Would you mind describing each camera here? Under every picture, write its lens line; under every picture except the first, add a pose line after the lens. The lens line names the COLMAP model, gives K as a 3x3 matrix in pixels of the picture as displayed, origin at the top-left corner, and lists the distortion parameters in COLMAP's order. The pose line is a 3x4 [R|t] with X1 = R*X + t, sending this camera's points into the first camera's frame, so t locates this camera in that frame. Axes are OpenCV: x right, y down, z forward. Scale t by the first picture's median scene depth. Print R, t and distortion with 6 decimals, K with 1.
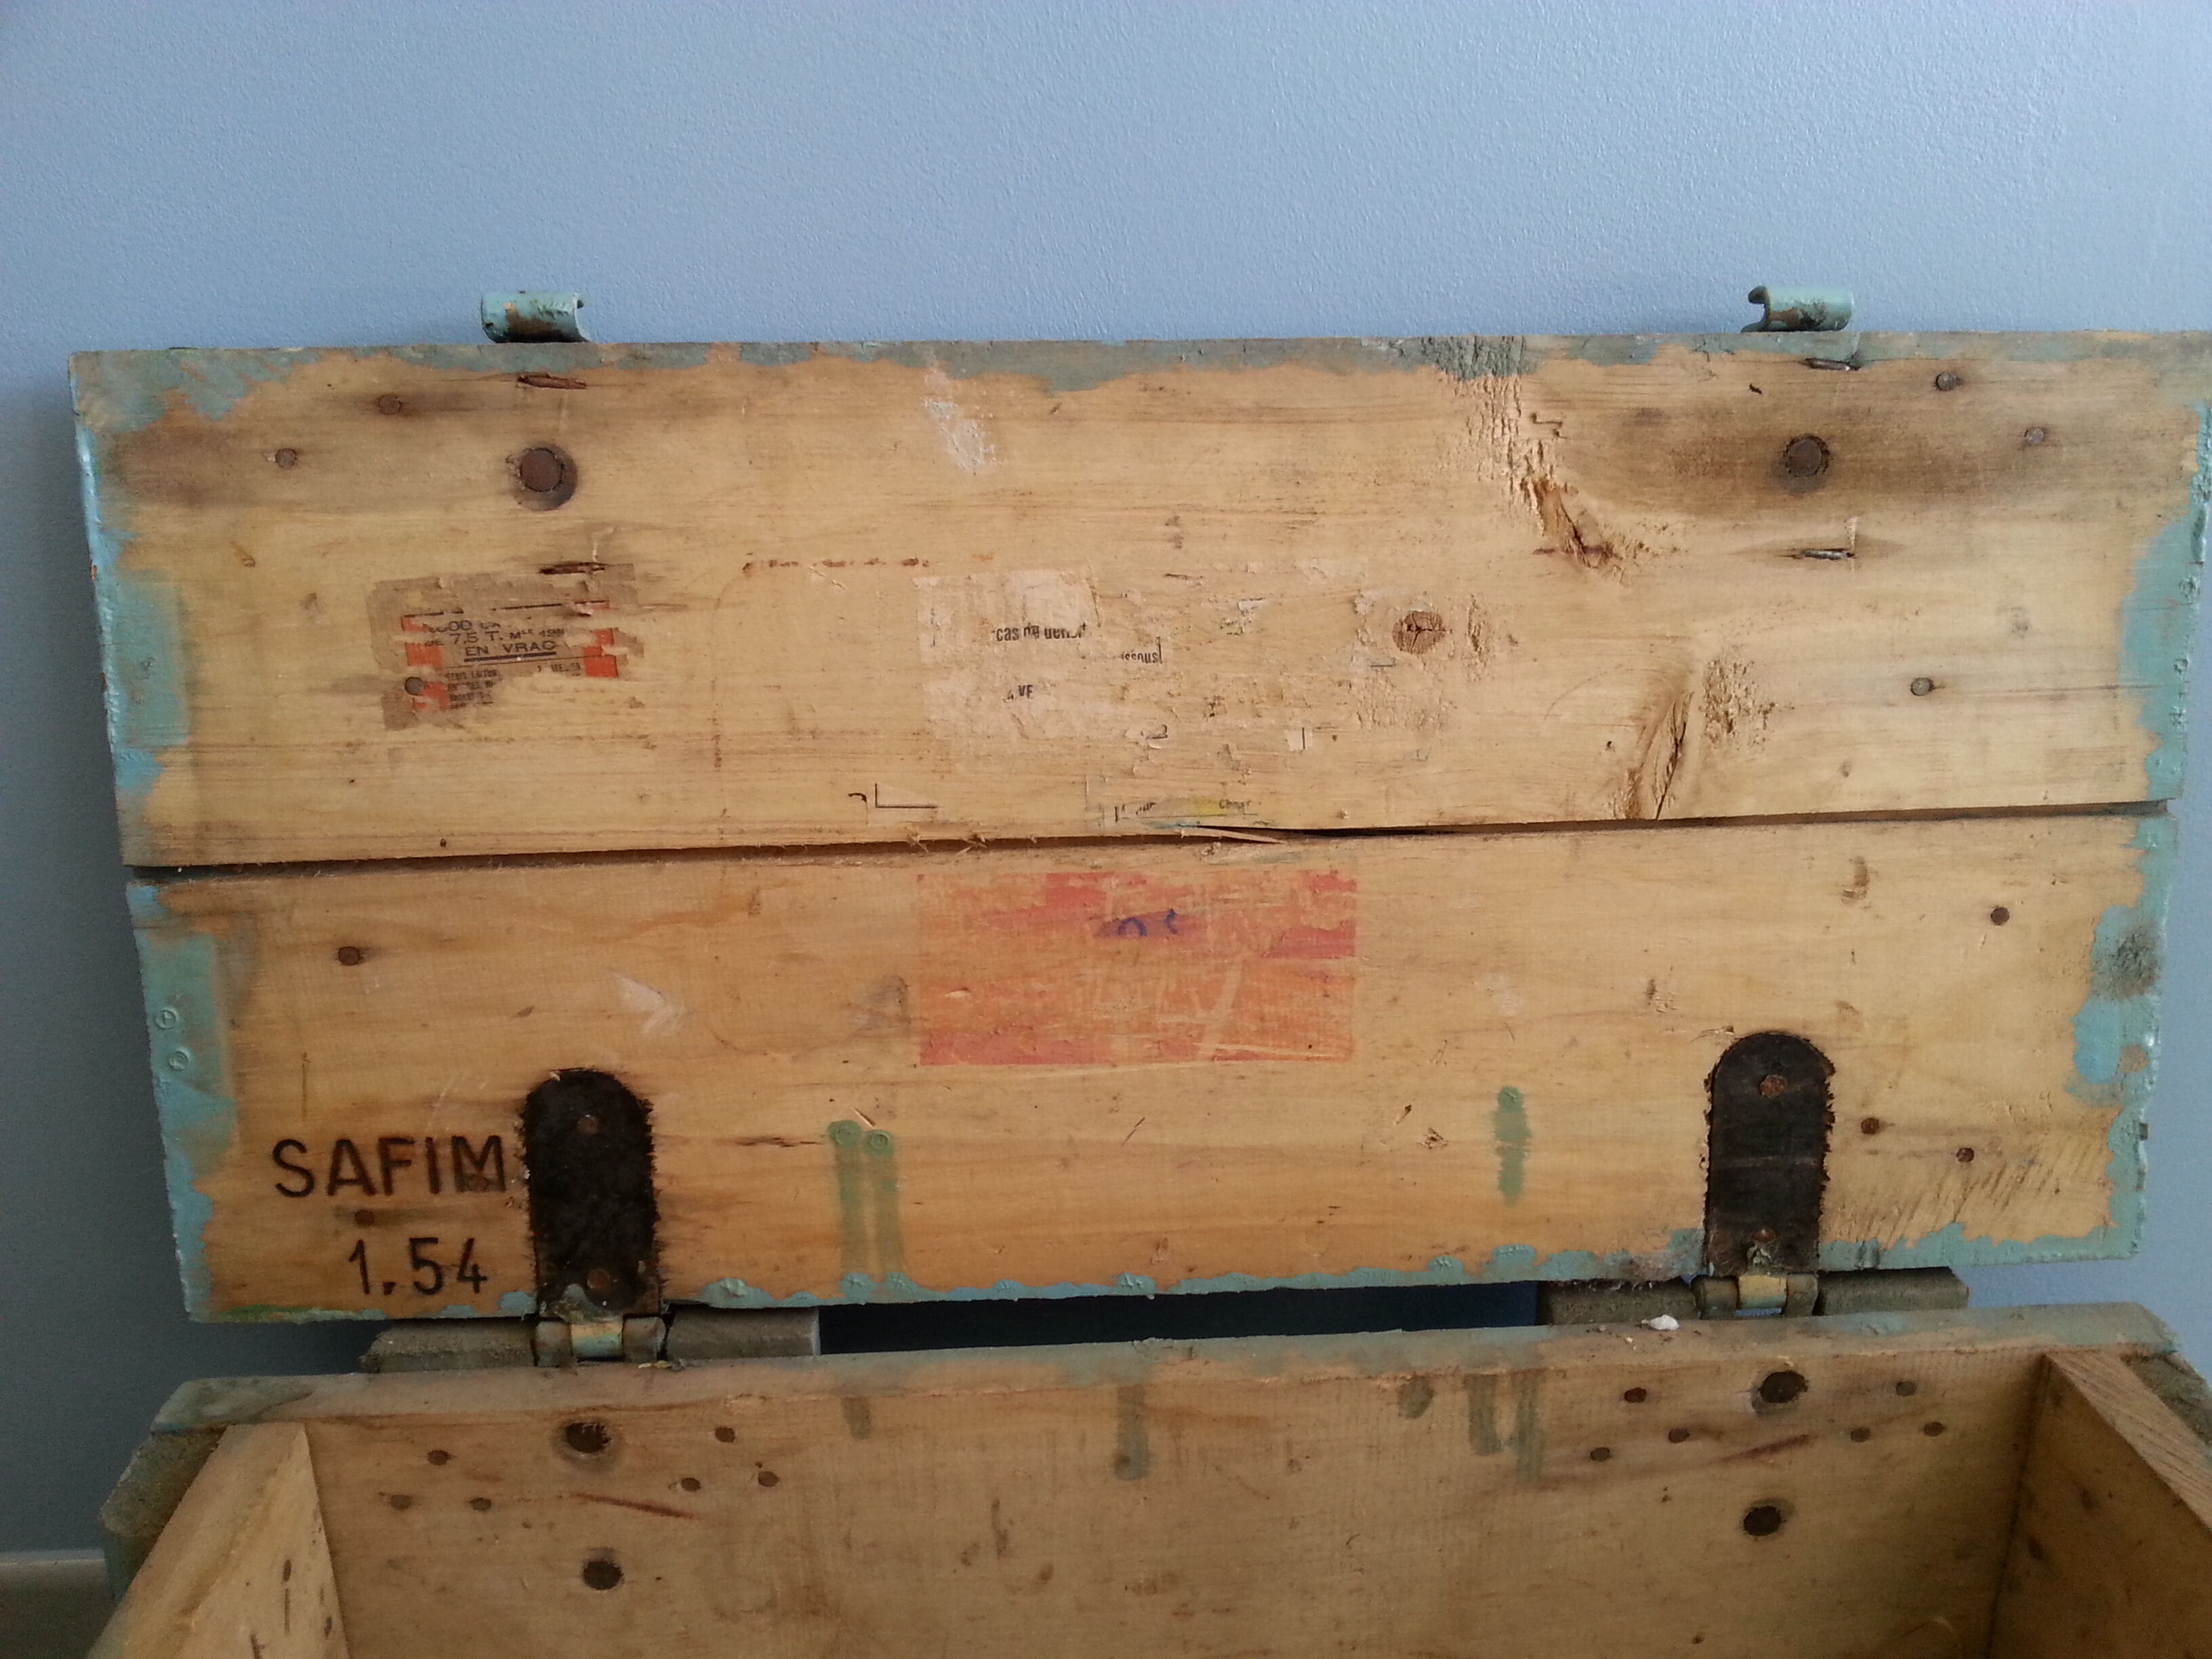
lens RADIAL K [[1794.7, 0, 1101.8], [0, 1794.7, 818.1], [0, 0, 1]] dist [0.011197, -0.063915]
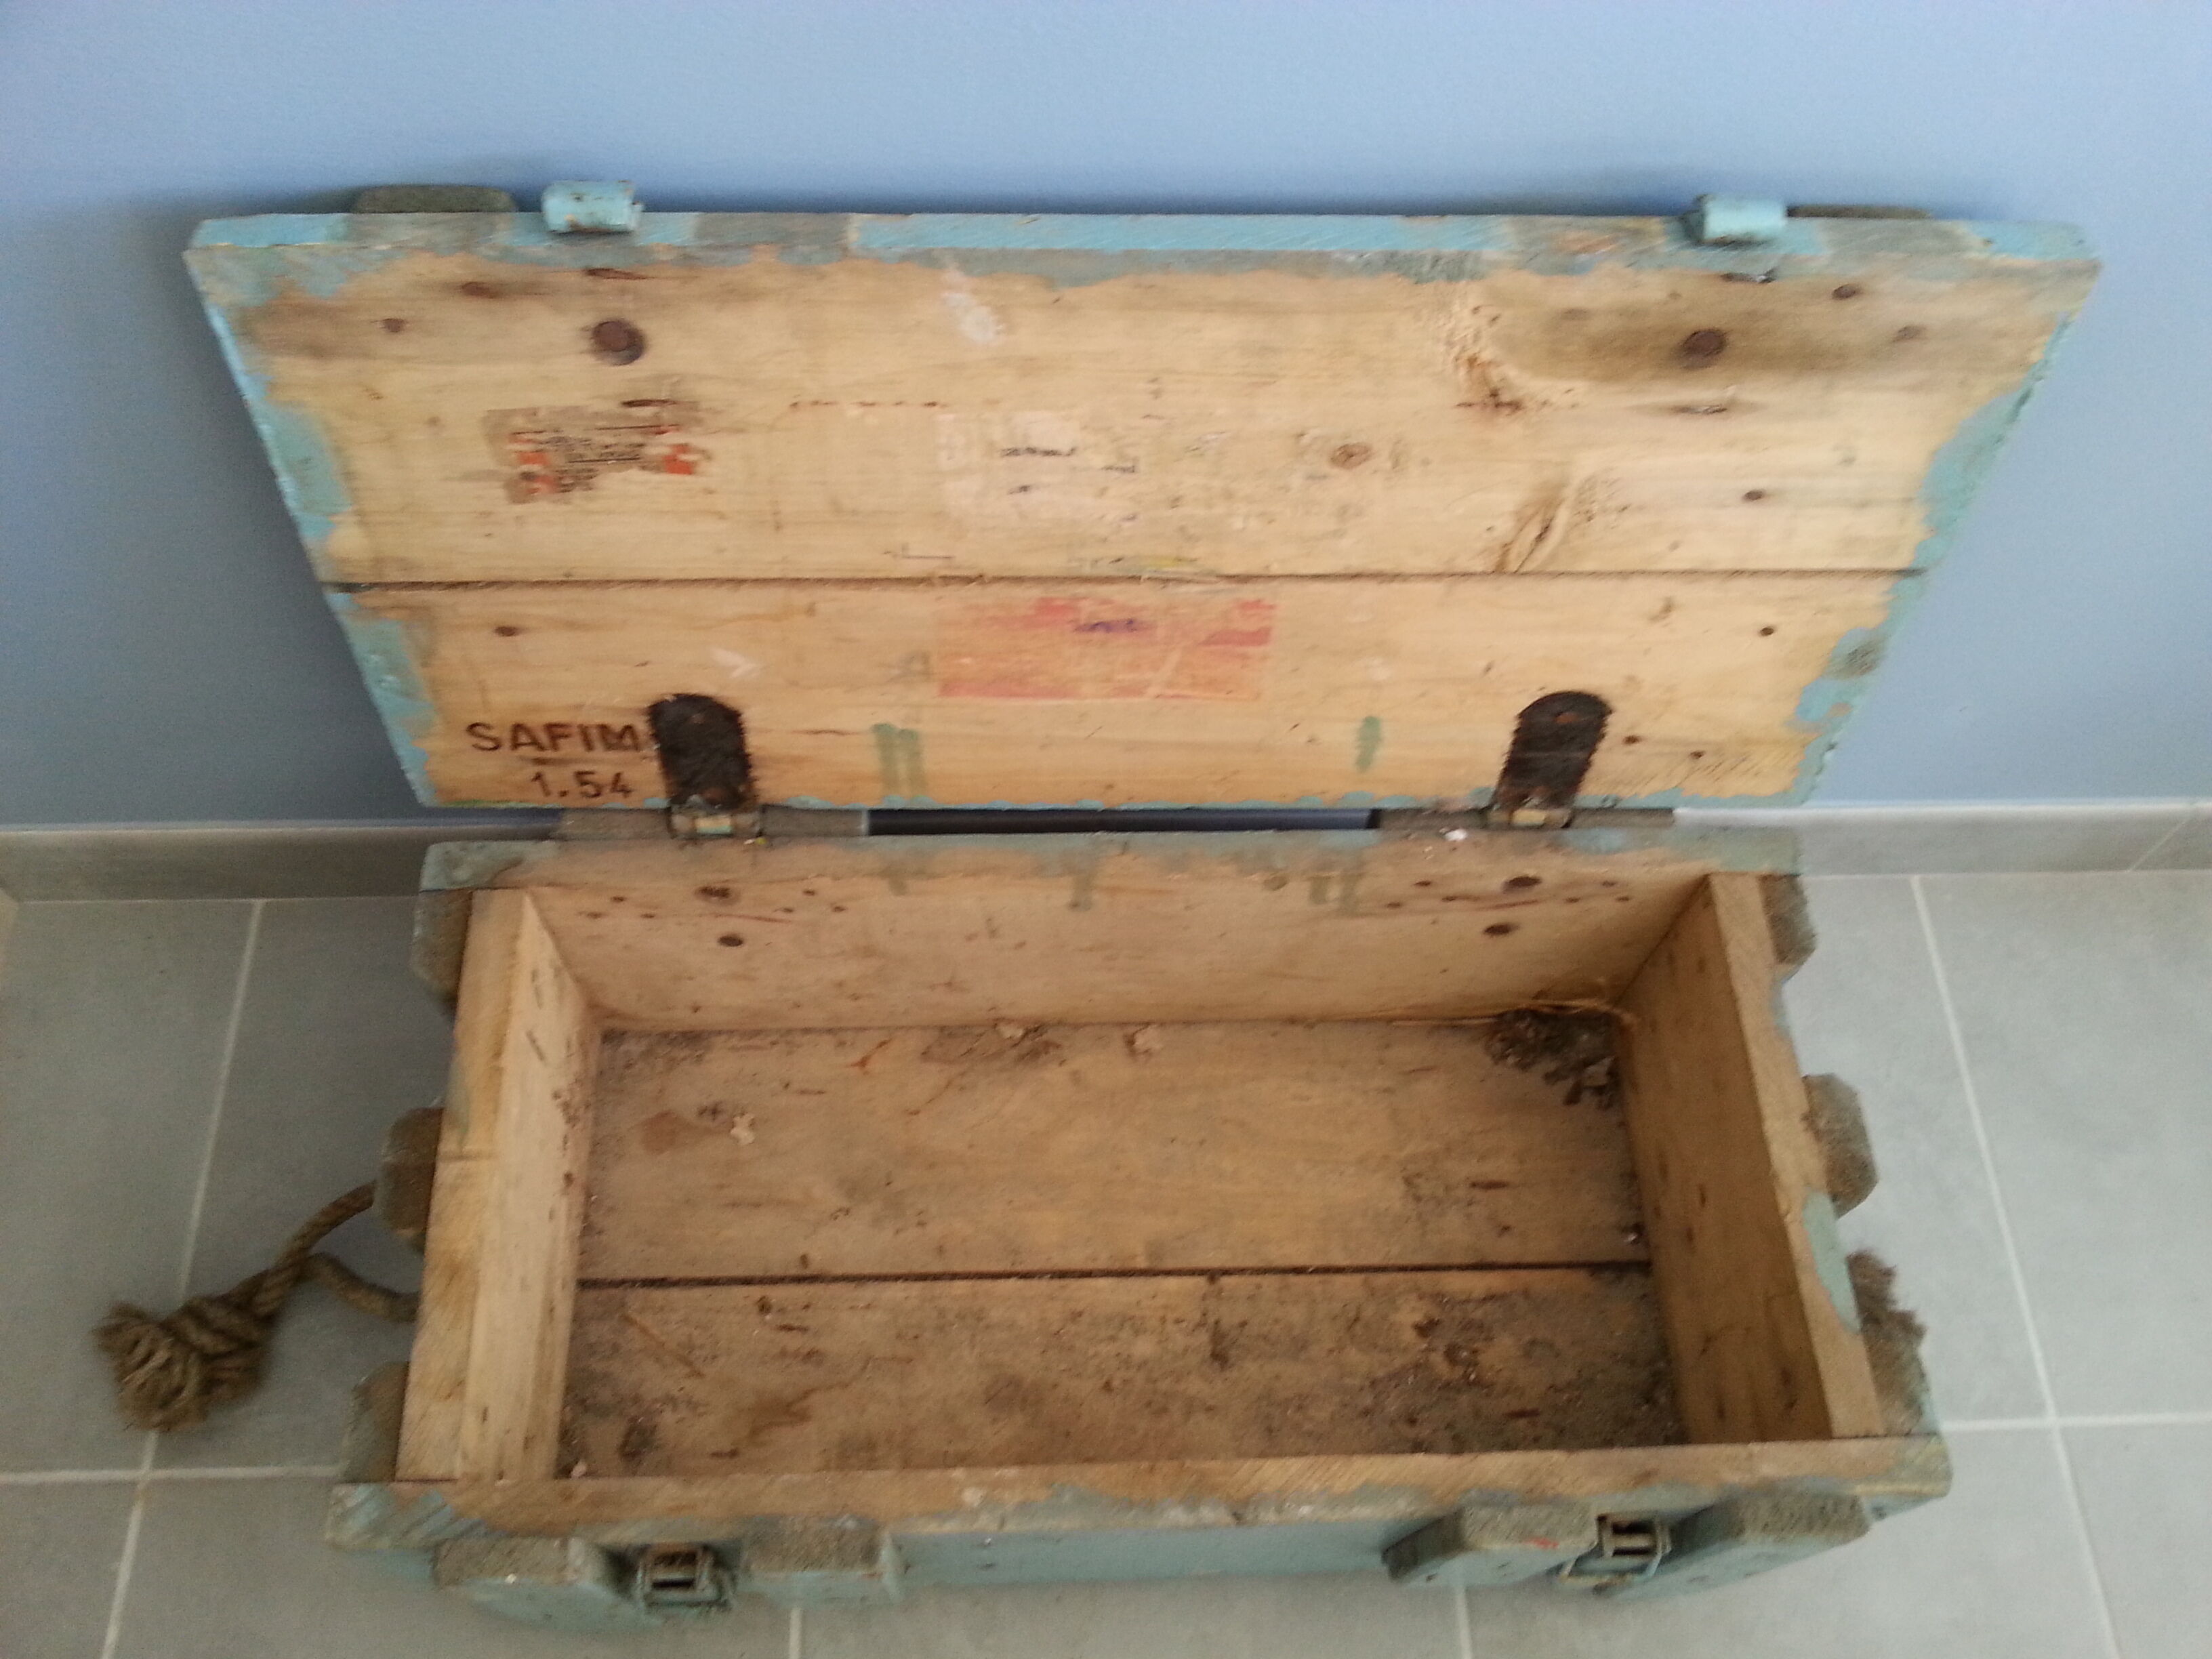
lens RADIAL K [[1794.7, 0, 1116.9], [0, 1794.7, 830.1], [0, 0, 1]] dist [0.011197, -0.063915]
pose [[0.997979, 0.050565, 0.038485, -0.014607], [-0.063314, 0.739694, 0.669959, -0.714962], [0.005410, -0.671041, 0.741400, -0.070660]]
